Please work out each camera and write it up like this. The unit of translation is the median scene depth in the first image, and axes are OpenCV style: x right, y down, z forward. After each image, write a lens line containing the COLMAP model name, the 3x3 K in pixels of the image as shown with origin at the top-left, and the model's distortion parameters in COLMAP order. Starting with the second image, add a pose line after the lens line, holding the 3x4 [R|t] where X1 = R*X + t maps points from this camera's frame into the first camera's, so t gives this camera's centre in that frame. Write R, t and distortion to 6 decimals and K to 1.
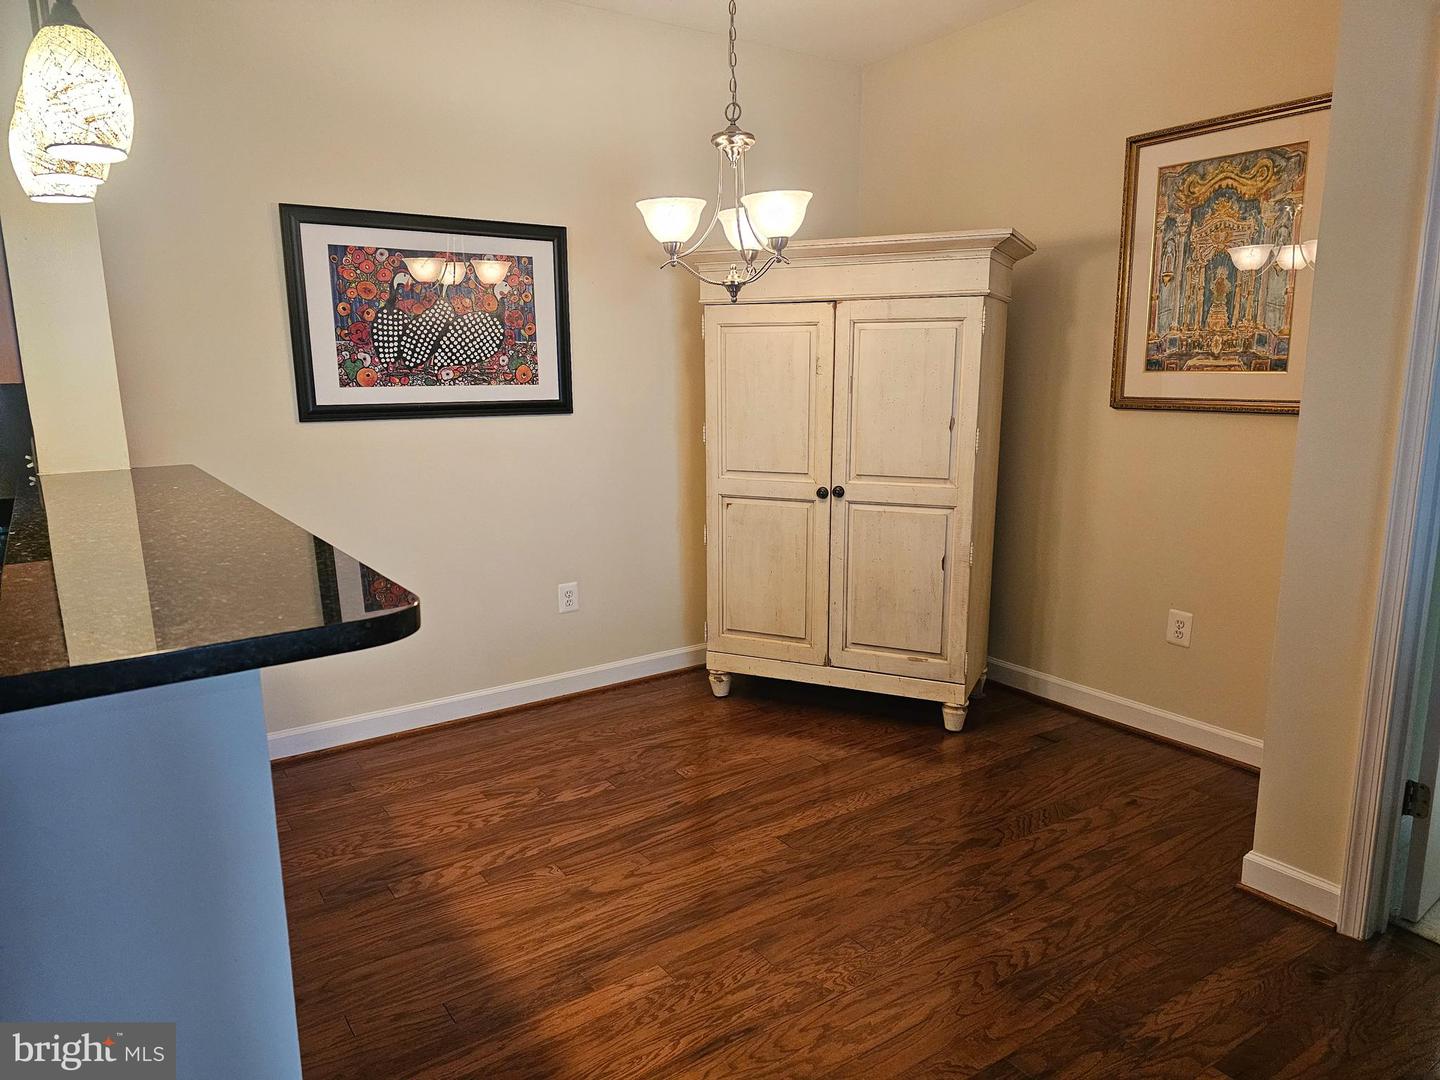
lens RADIAL K [[954.3, 0, 733.1], [0, 954.3, 551.5], [0, 0, 1]] dist [0.088221, -0.128431]
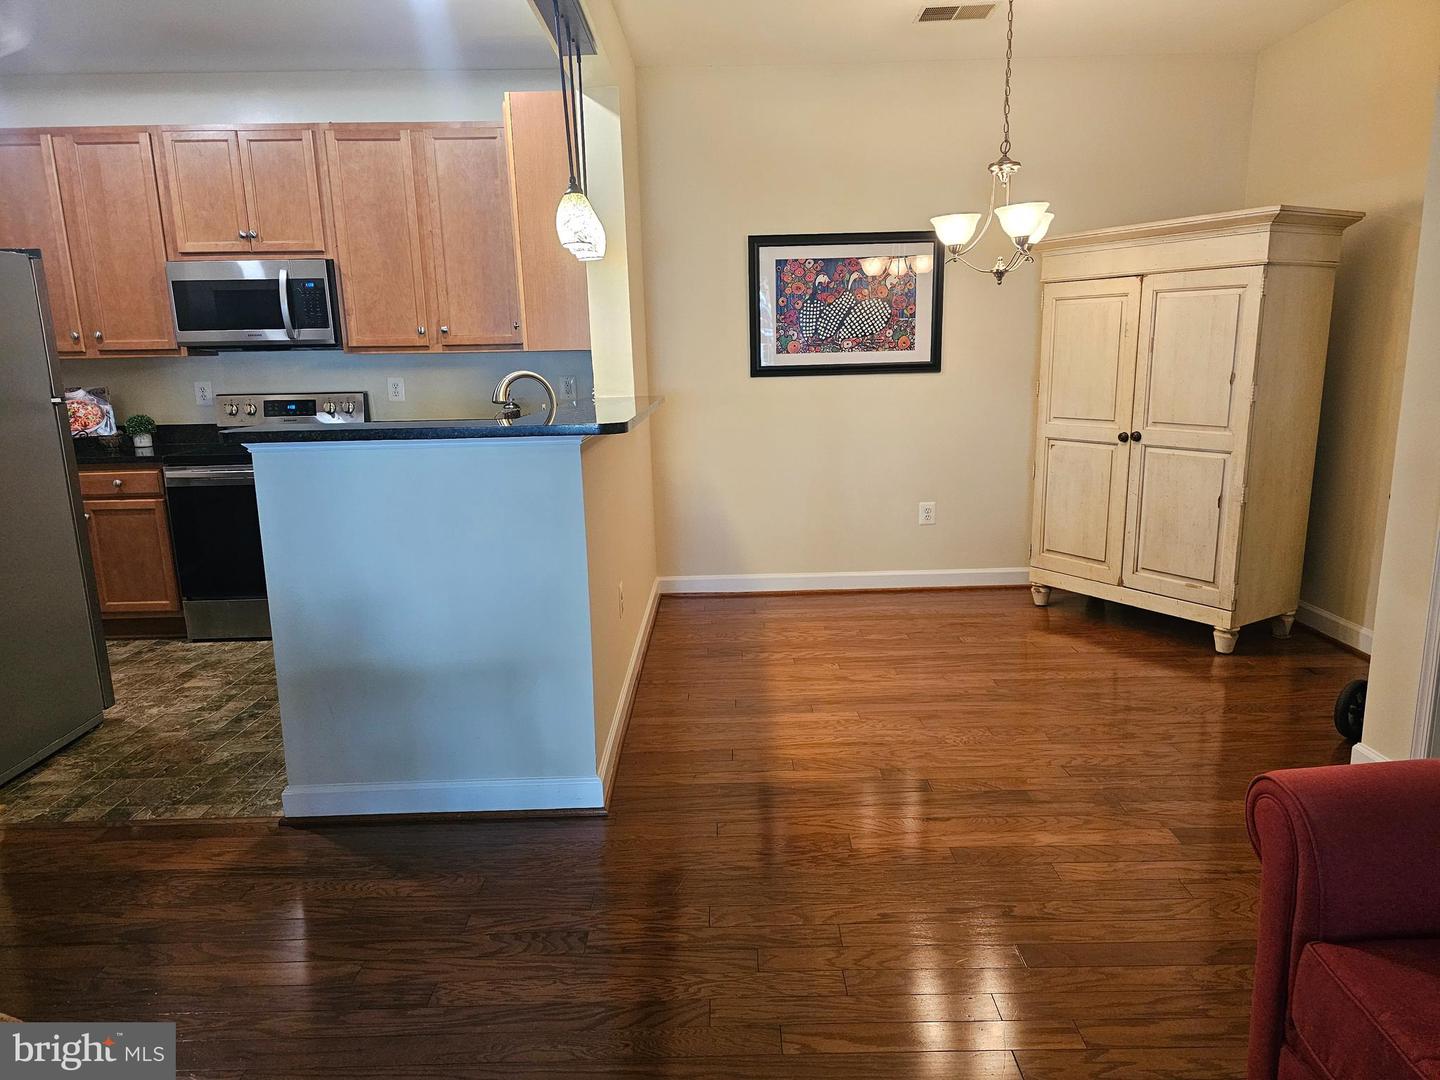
lens RADIAL K [[954.3, 0, 733.1], [0, 954.3, 551.5], [0, 0, 1]] dist [0.088221, -0.128431]
pose [[0.827176, 0.104665, -0.552110, 0.384280], [-0.092474, 0.994460, 0.049978, 0.067253], [0.554282, 0.009715, 0.832272, -0.277319]]
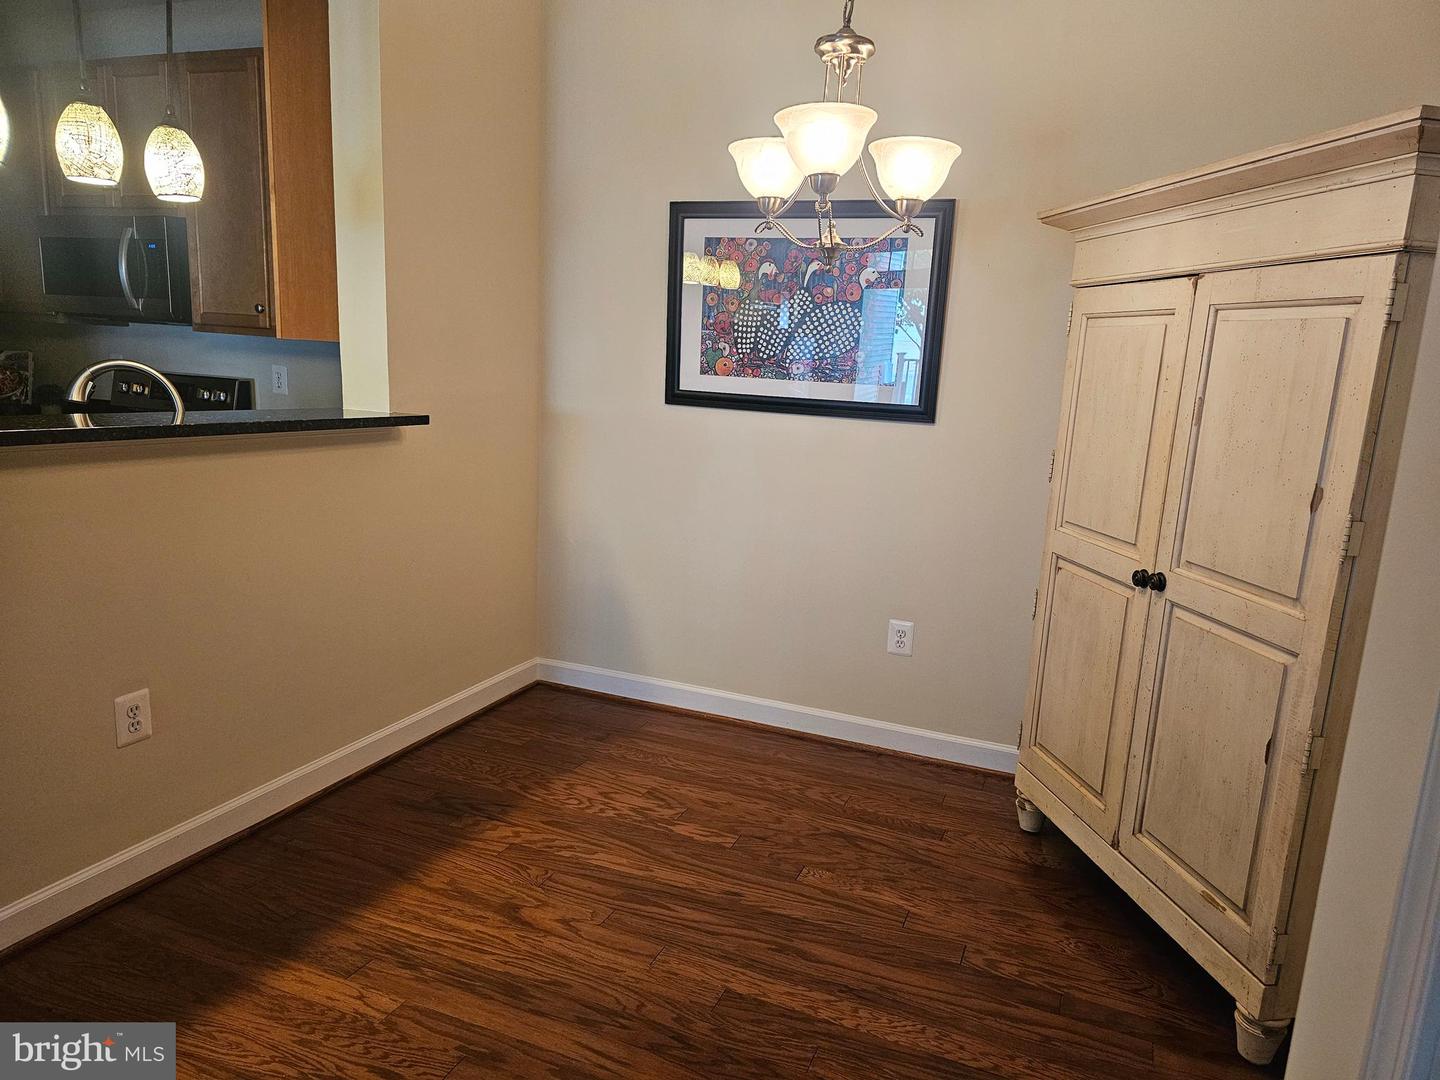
lens RADIAL K [[955.1, 0, 738.7], [0, 955.1, 553.2], [0, 0, 1]] dist [0.088643, -0.107080]
pose [[0.556012, 0.201147, -0.806468, 0.475479], [-0.217090, 0.971740, 0.092698, -0.082711], [0.802323, 0.123535, 0.583966, 0.428011]]
